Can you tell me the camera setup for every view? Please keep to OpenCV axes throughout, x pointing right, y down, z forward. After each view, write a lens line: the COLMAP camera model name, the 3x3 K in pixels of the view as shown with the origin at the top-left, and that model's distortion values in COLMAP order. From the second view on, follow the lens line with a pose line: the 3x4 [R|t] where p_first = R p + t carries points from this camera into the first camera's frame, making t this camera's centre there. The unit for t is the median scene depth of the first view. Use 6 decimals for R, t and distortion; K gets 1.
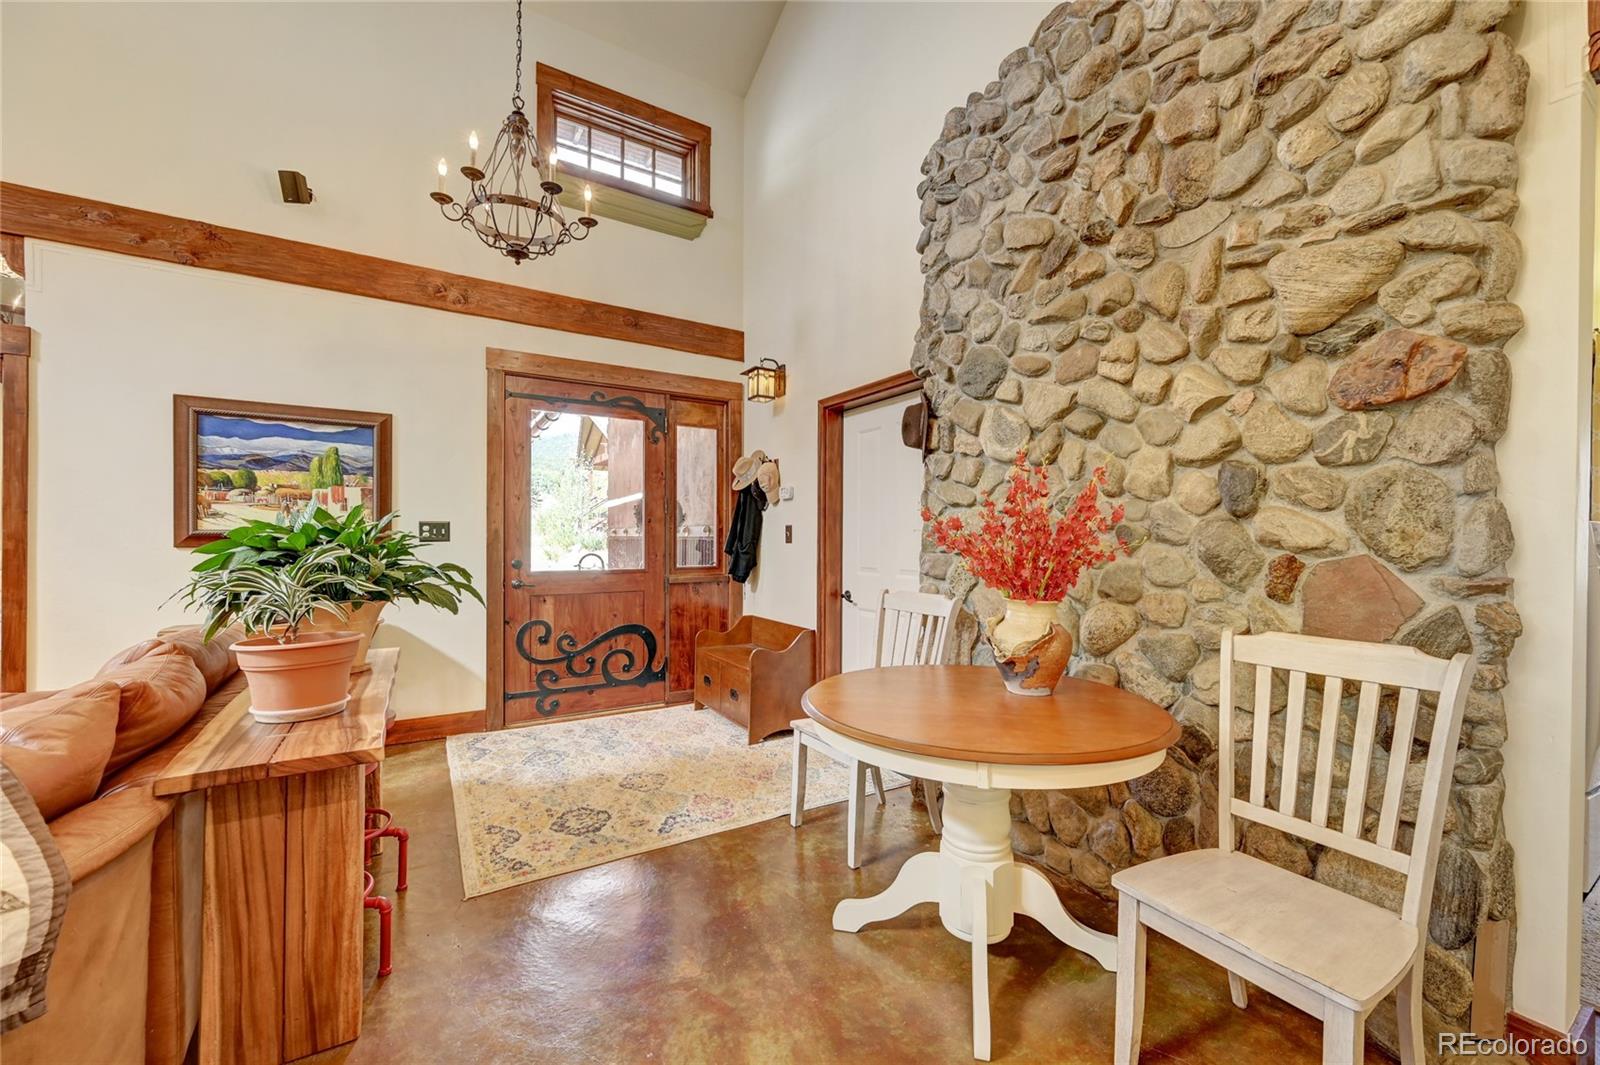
lens RADIAL K [[628.3, 0, 801.7], [0, 628.3, 535.6], [0, 0, 1]] dist [-0.000654, 0.000073]
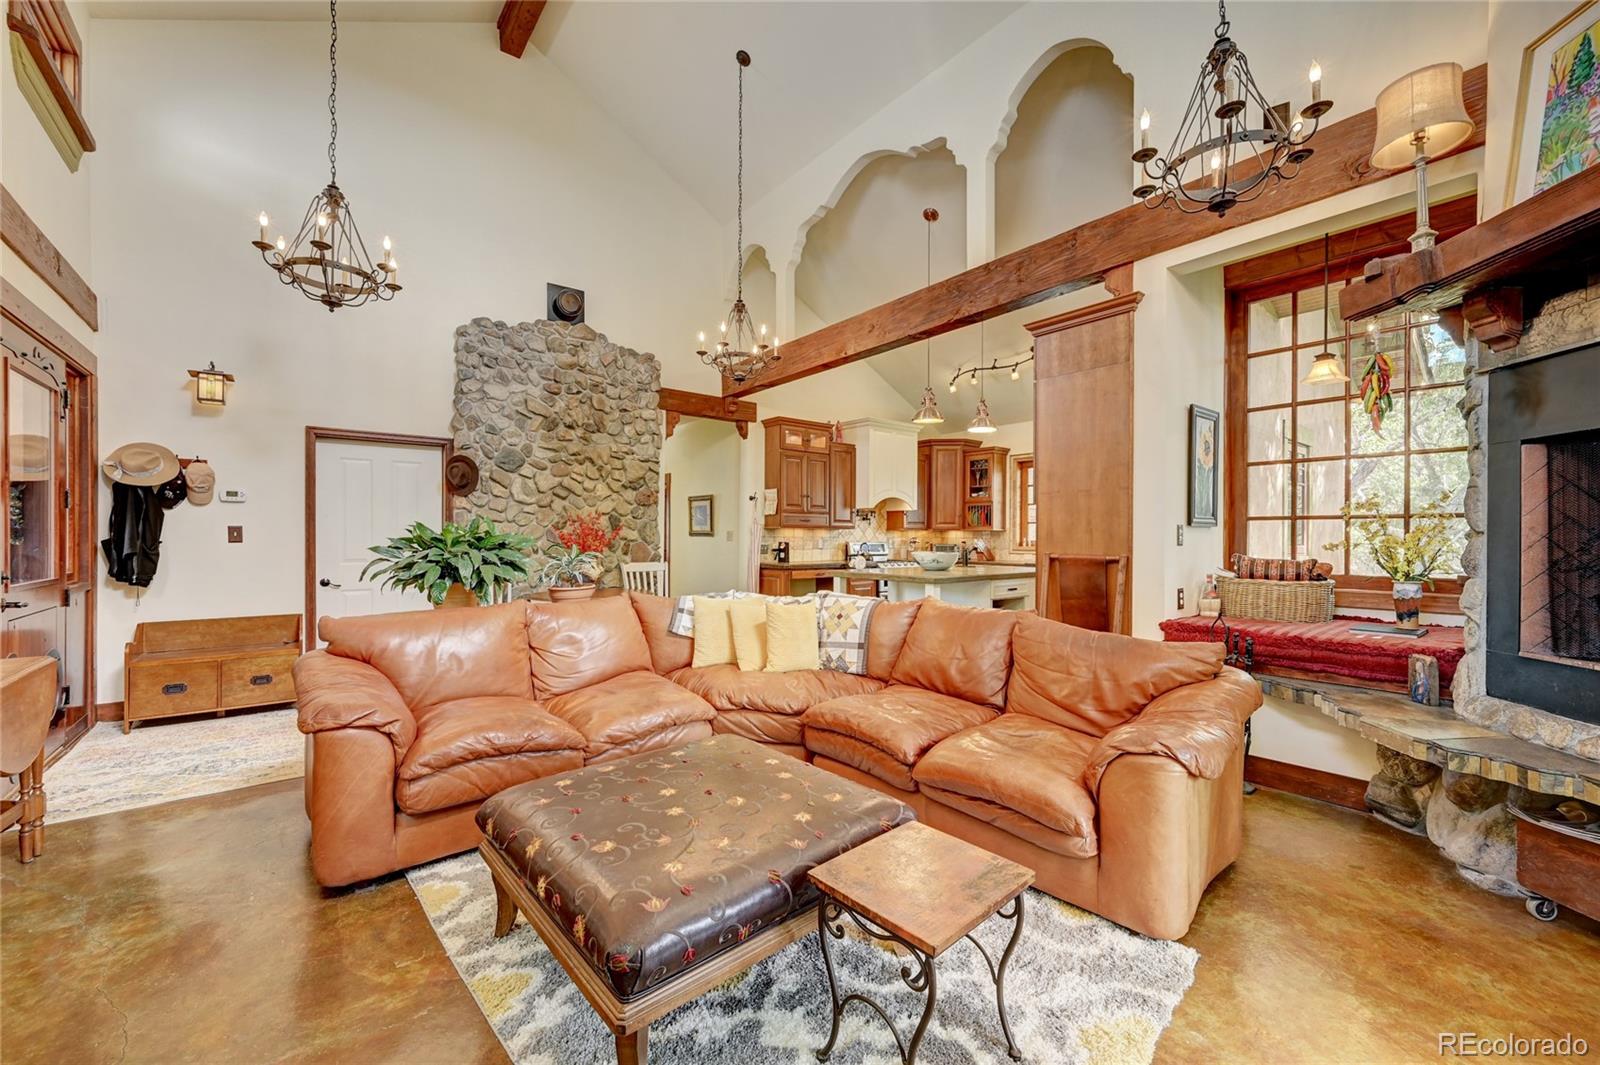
lens RADIAL K [[628.3, 0, 800.3], [0, 628.3, 535.1], [0, 0, 1]] dist [-0.000654, 0.000073]
pose [[-0.118999, -0.002999, 0.992890, -2.398169], [-0.006632, 0.999976, 0.002226, -0.019708], [-0.992872, -0.006320, -0.119016, 0.348743]]
